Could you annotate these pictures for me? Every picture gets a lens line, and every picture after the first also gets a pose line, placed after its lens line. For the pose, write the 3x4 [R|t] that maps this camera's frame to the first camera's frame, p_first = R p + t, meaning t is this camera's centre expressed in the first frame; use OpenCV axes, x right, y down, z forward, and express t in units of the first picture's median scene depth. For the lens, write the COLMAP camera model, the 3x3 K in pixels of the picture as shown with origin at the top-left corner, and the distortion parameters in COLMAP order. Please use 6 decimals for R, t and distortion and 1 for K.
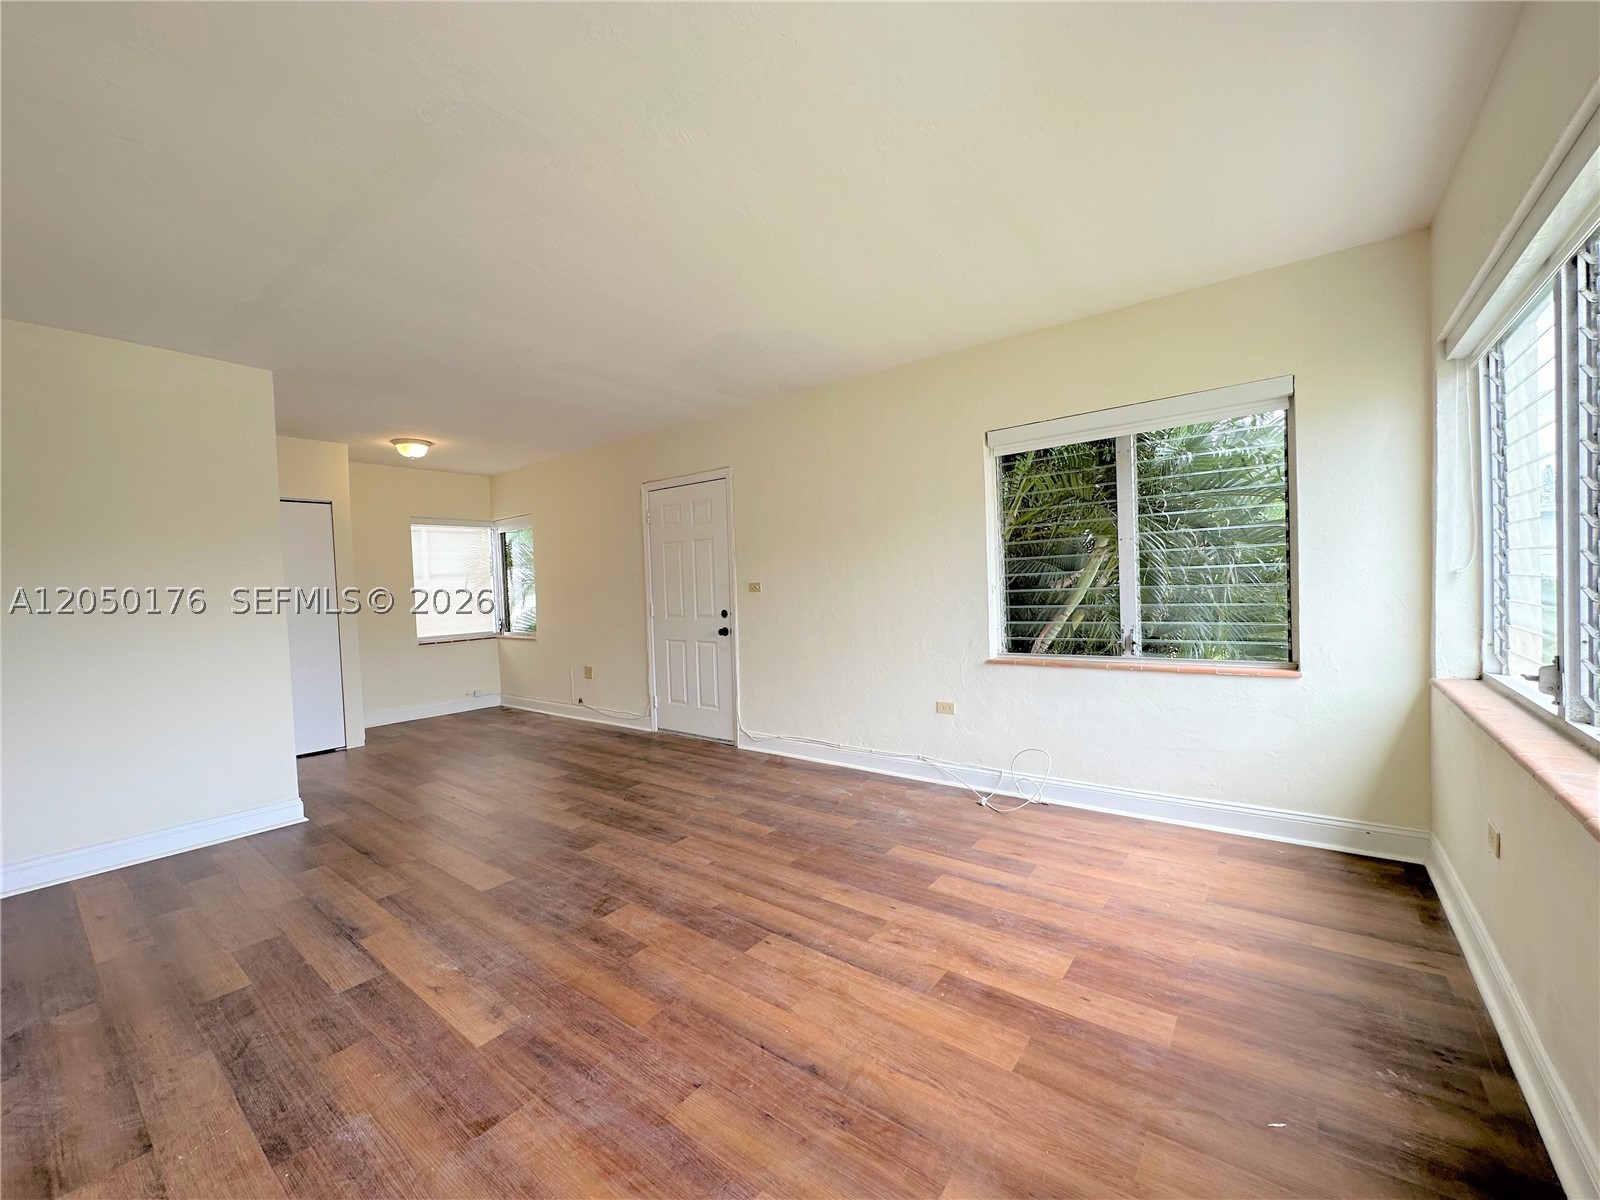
lens RADIAL K [[638.1, 0, 800.0], [0, 638.1, 600.0], [0, 0, 1]] dist [-0.005099, 0.001017]
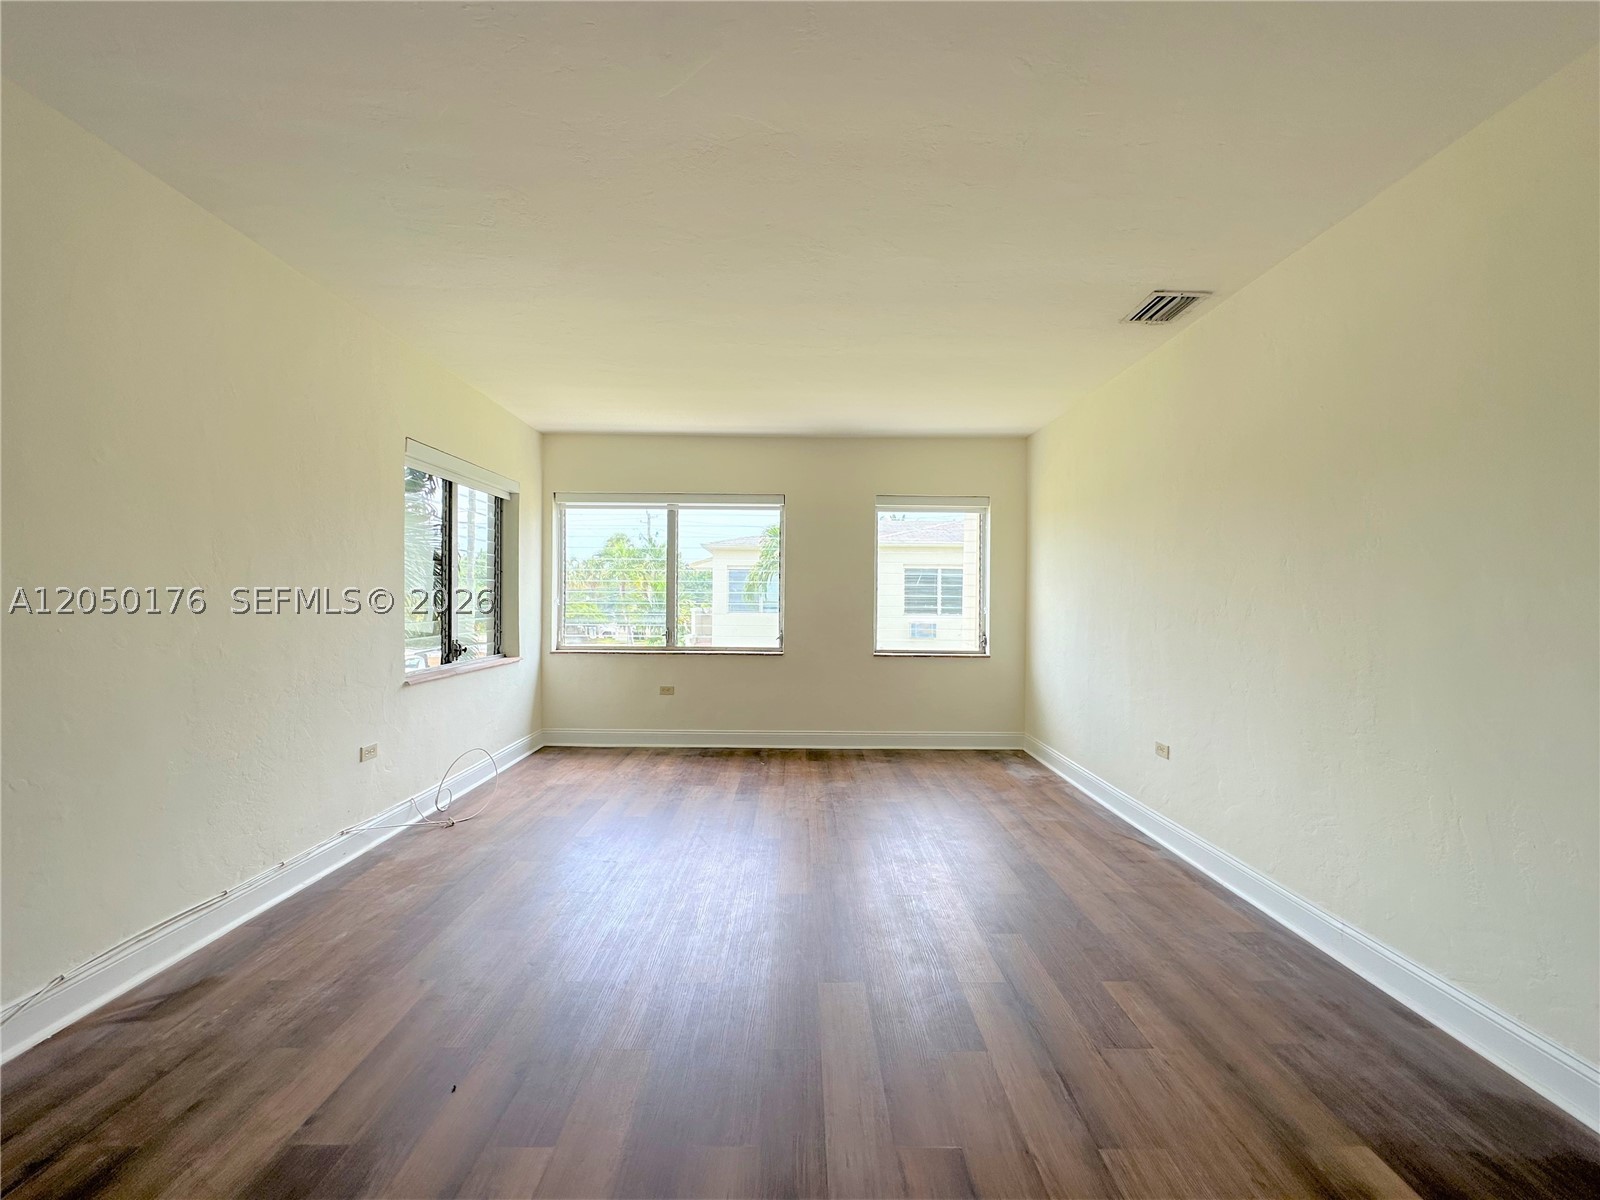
lens RADIAL K [[638.1, 0, 800.0], [0, 638.1, 600.0], [0, 0, 1]] dist [-0.005099, 0.001017]
pose [[-0.616008, 0.032936, 0.787051, -0.861572], [0.038258, 0.999197, -0.011870, 0.008957], [-0.786810, 0.022799, -0.616773, 1.229202]]
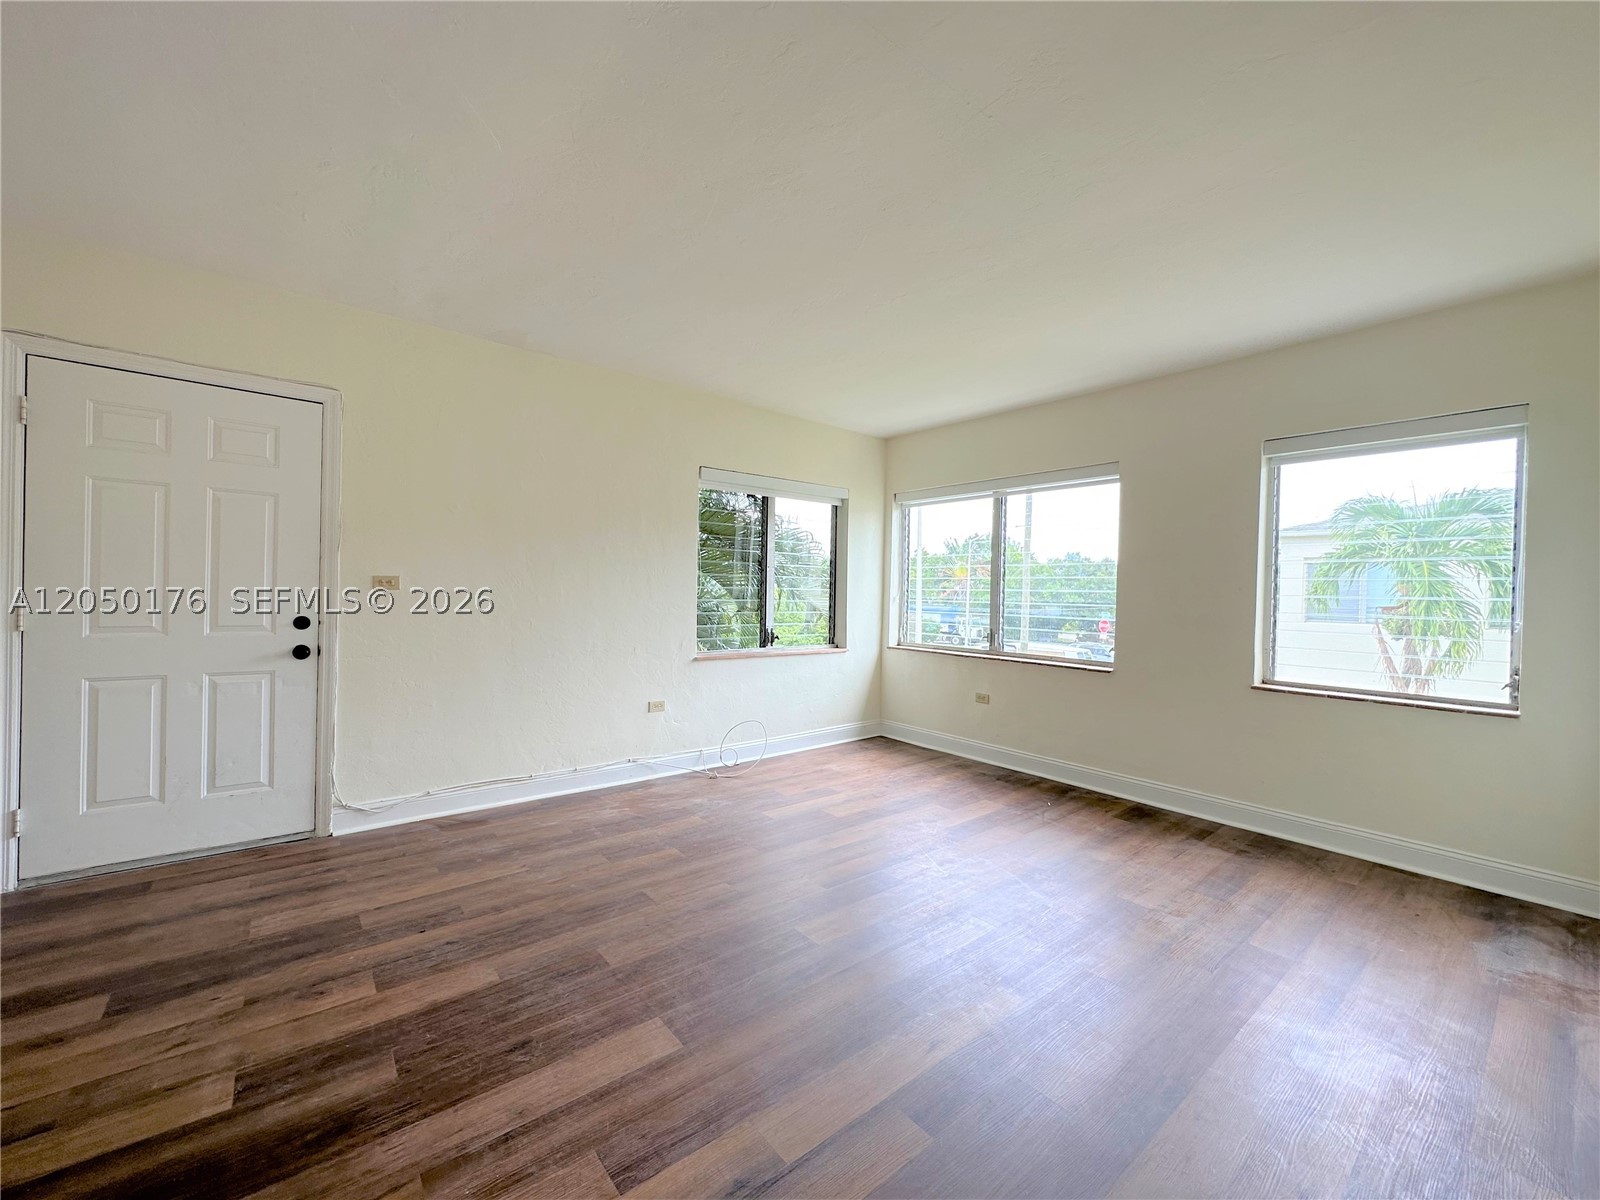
lens RADIAL K [[638.1, 0, 800.0], [0, 638.1, 600.0], [0, 0, 1]] dist [-0.005099, 0.001017]
pose [[0.223906, 0.032927, 0.974054, -0.895510], [-0.001905, 0.999442, -0.033347, 0.028789], [-0.974609, 0.005611, 0.223844, 0.602355]]
